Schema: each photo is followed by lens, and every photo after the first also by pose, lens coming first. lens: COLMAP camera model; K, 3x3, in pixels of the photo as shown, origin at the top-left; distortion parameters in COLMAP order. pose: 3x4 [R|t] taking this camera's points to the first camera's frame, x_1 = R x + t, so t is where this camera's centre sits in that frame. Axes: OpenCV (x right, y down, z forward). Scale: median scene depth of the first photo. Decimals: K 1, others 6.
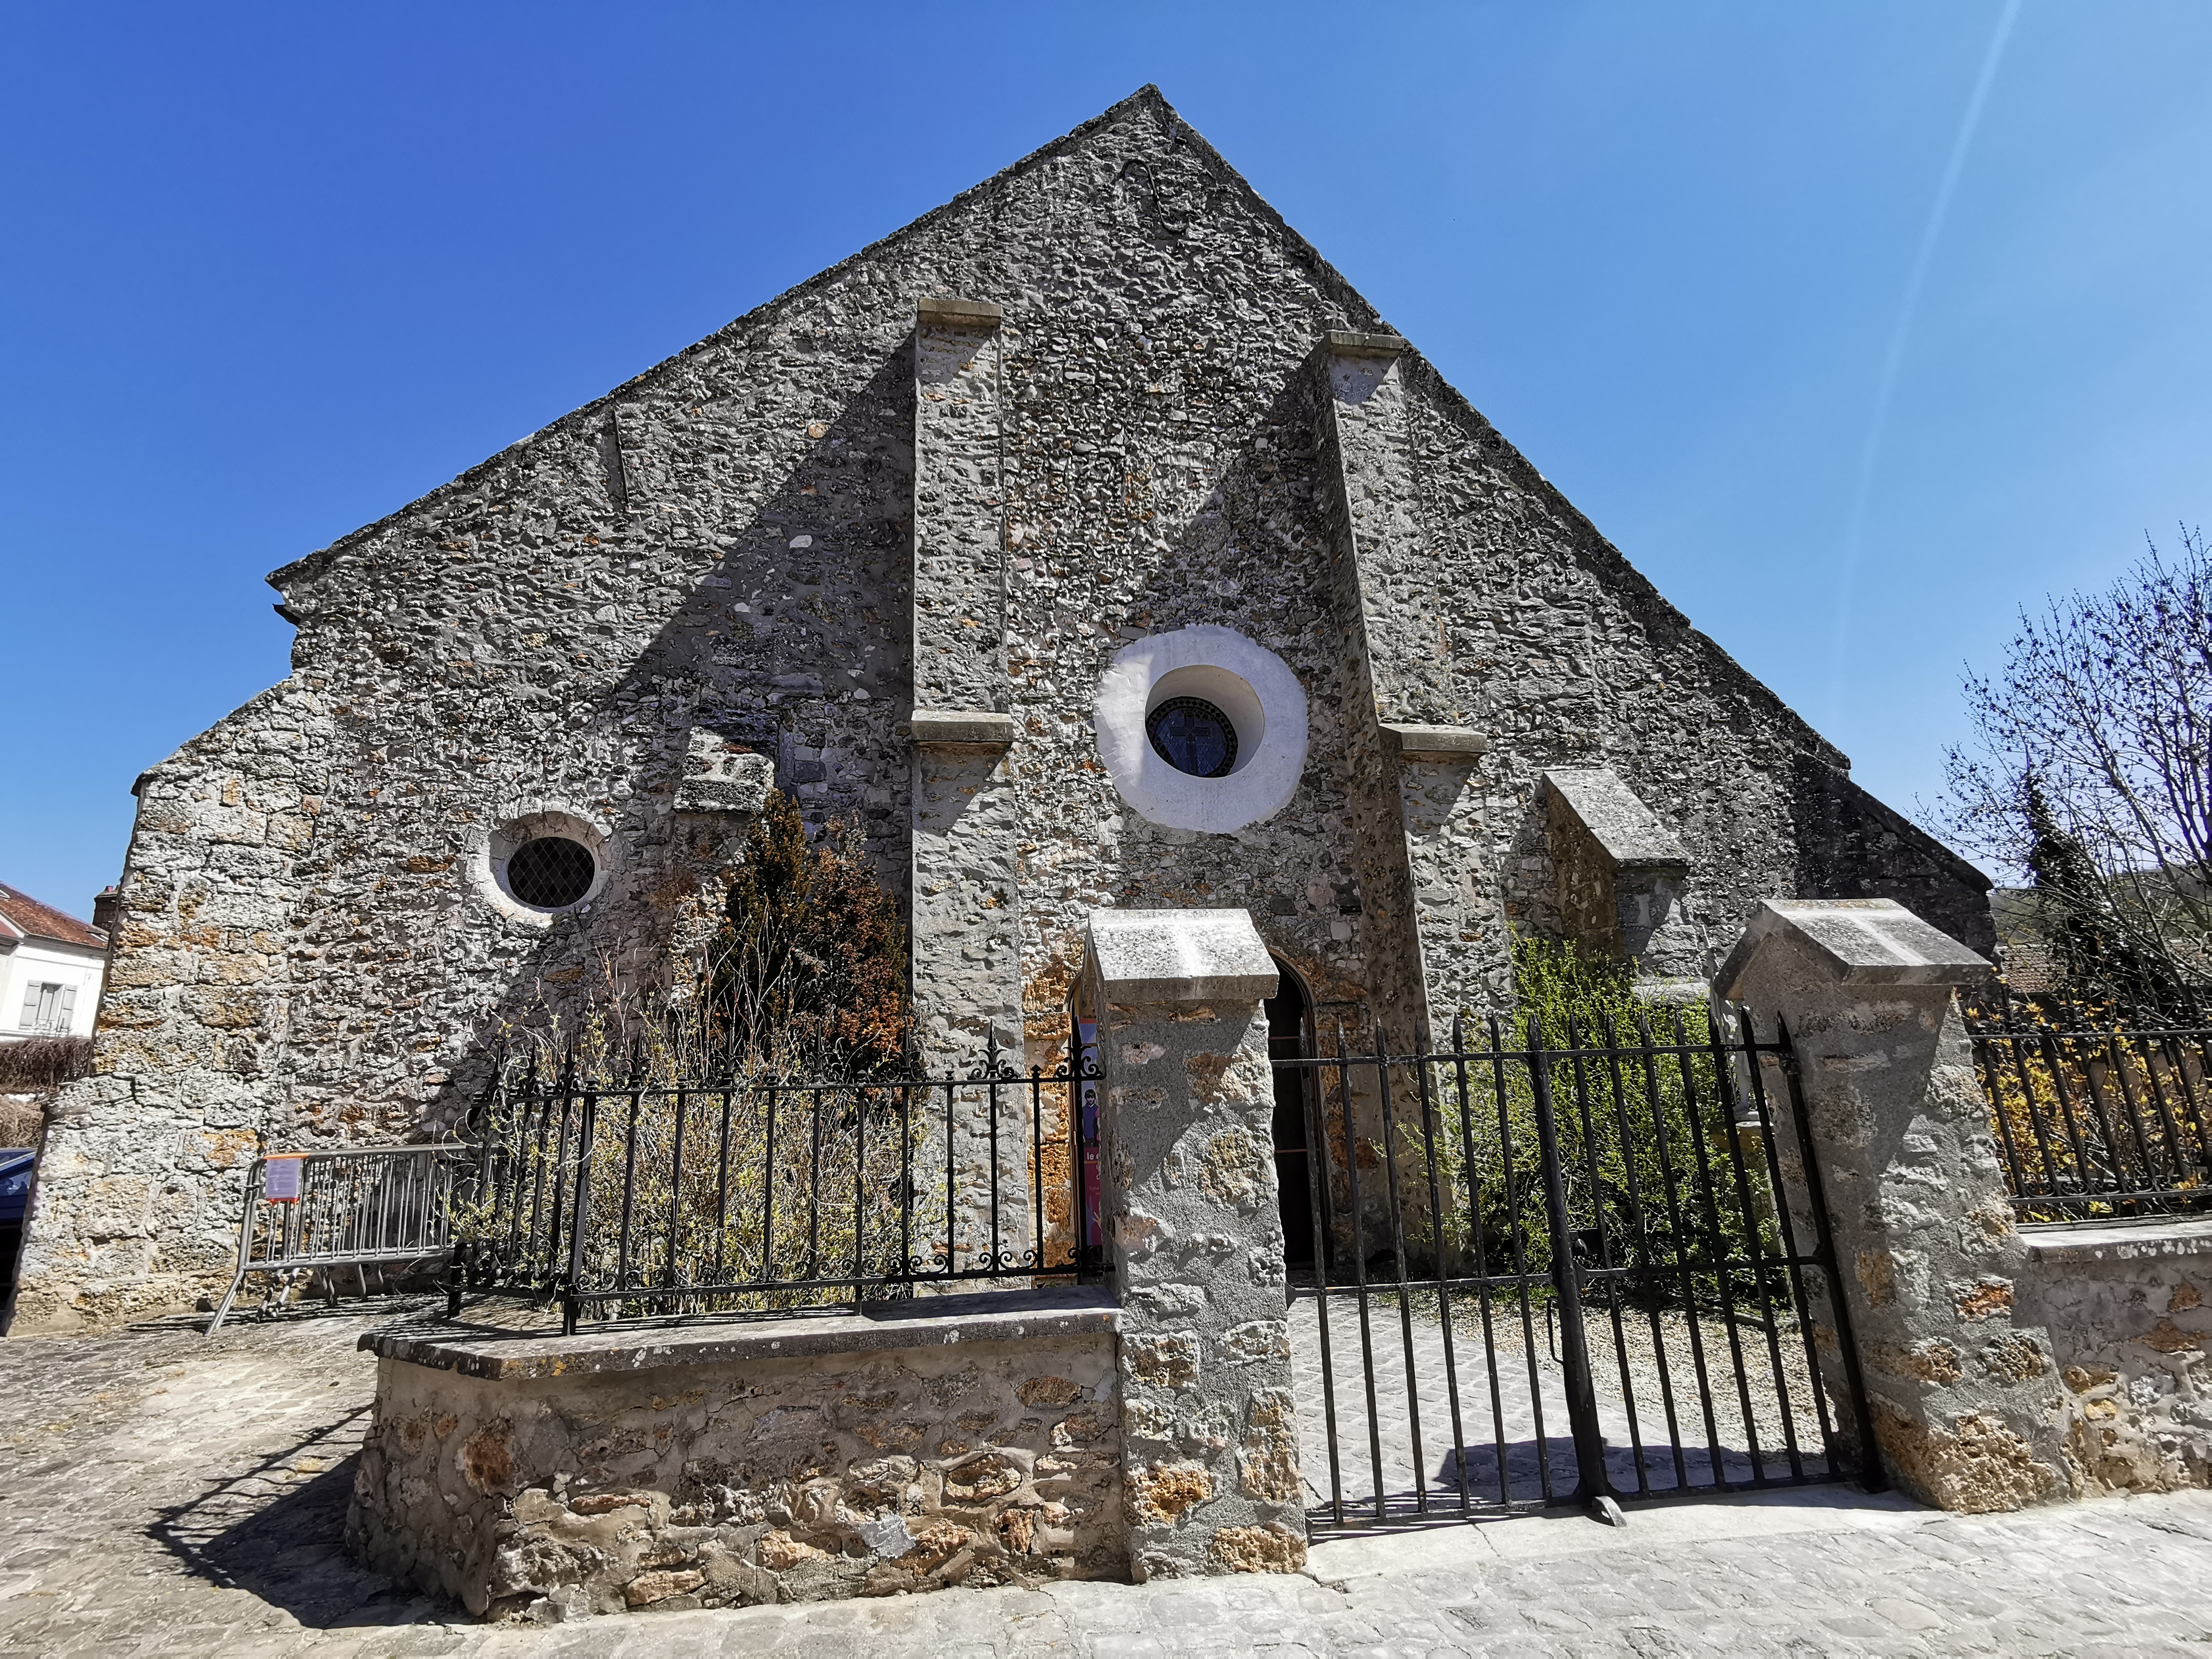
lens RADIAL K [[1102.1, 0, 1093.5], [0, 1102.1, 818.4], [0, 0, 1]] dist [-0.058951, 0.060158]
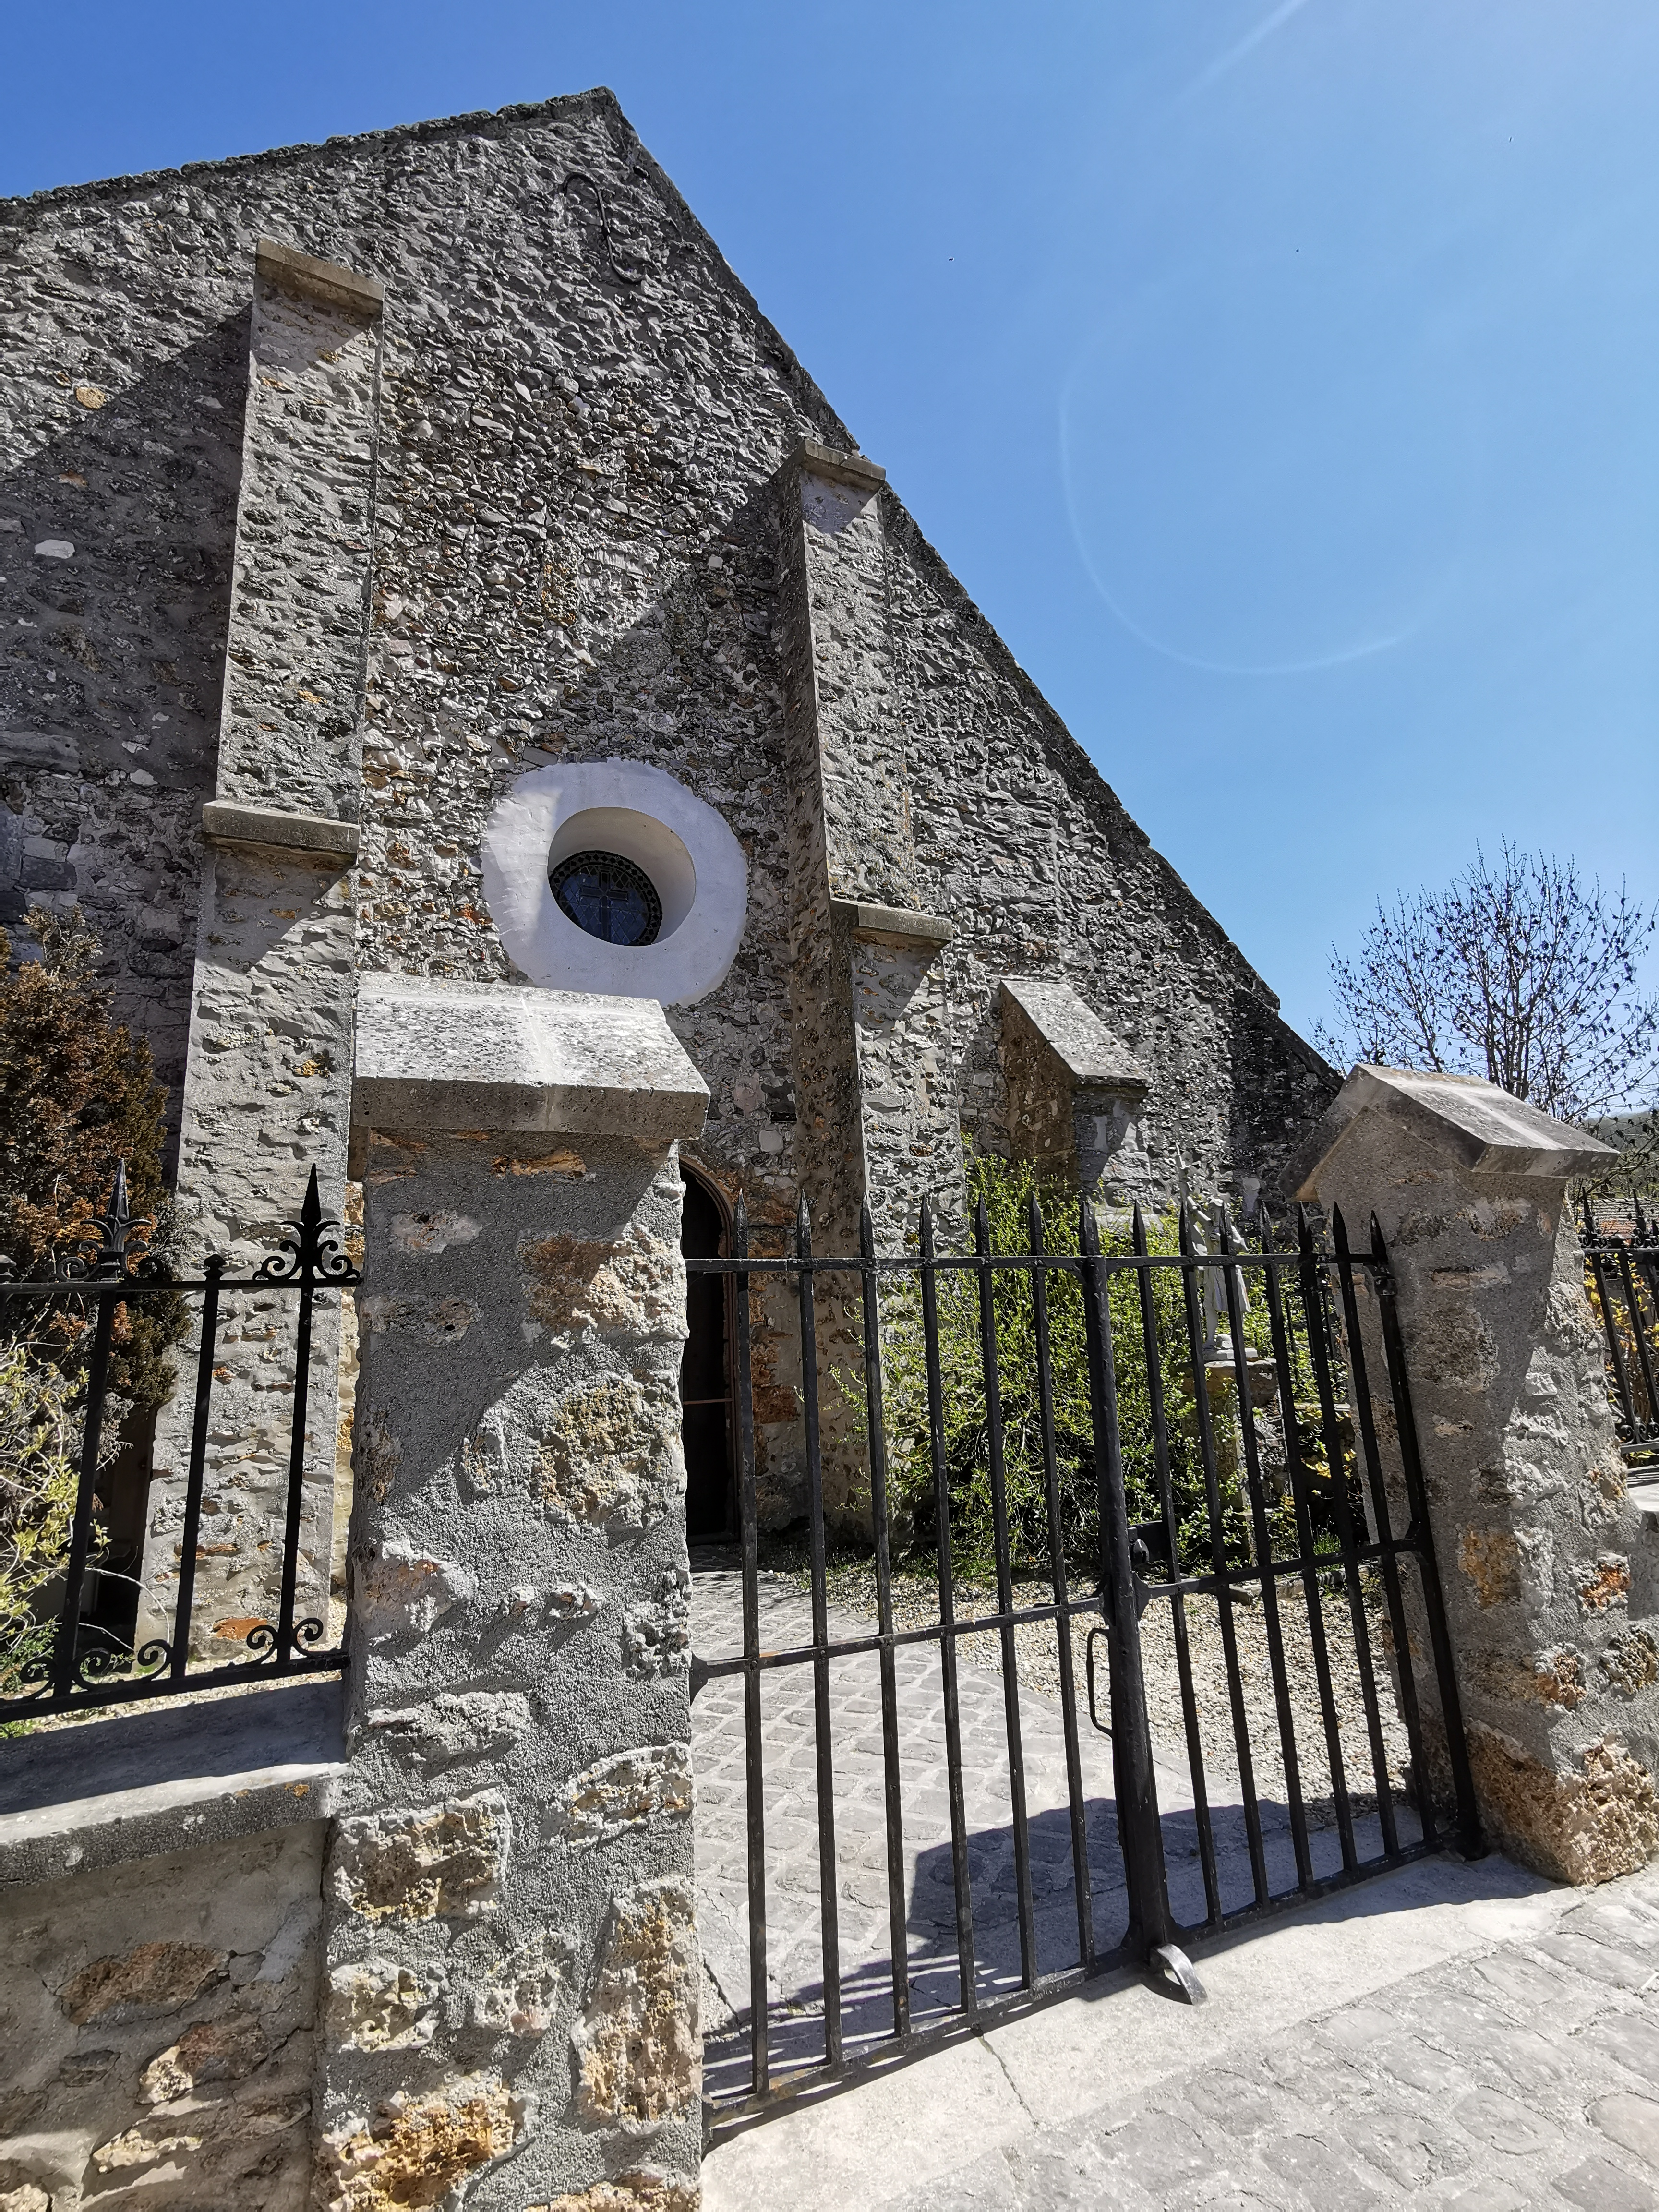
lens RADIAL K [[1102.1, 0, 829.5], [0, 1102.1, 1106.0], [0, 0, 1]] dist [-0.058951, 0.060158]
pose [[0.957692, 0.055148, 0.282463, 0.029649], [-0.065330, 0.997505, 0.026748, 0.052797], [-0.280284, -0.044069, 0.958905, 0.189636]]
